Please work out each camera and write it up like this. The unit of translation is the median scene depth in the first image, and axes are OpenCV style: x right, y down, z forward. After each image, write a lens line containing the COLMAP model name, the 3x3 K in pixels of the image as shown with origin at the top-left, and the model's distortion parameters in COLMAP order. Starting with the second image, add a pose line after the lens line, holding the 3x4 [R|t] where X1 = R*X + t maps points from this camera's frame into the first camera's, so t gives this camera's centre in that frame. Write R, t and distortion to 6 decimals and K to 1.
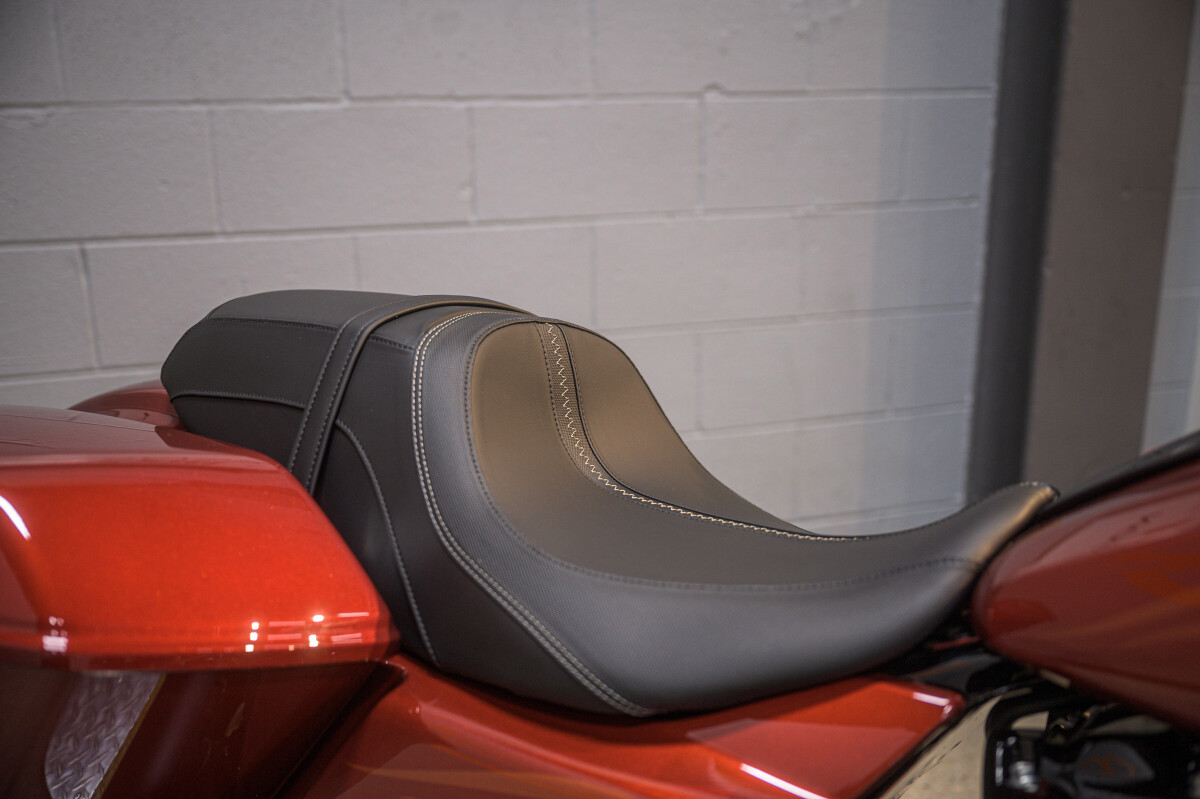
lens RADIAL K [[1212.9, 0, 600.0], [0, 1212.9, 399.5], [0, 0, 1]] dist [0.003601, 0.005610]
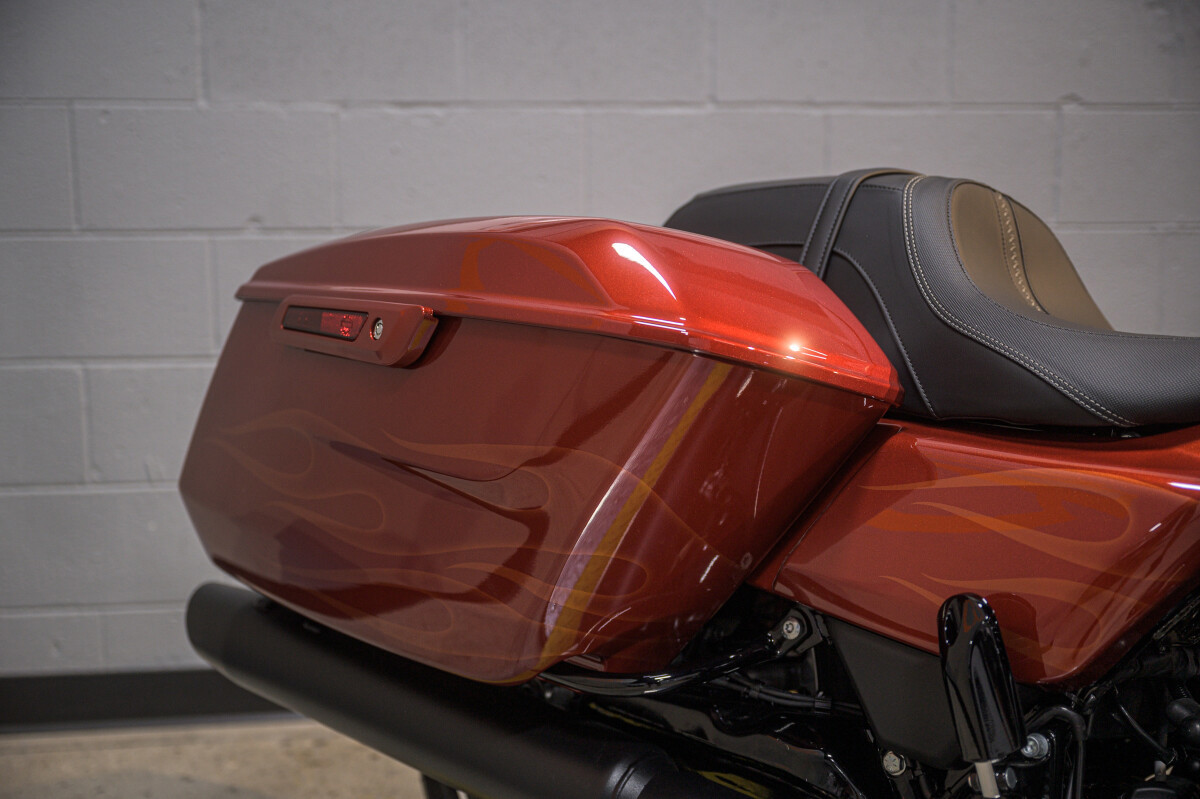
lens RADIAL K [[1369.7, 0, 600.0], [0, 1369.7, 399.5], [0, 0, 1]] dist [-0.017297, -0.050130]
pose [[0.980498, 0.033119, -0.193717, -0.071214], [-0.050985, 0.994817, -0.087980, 0.123449], [0.189799, 0.096141, 0.977105, -0.157856]]
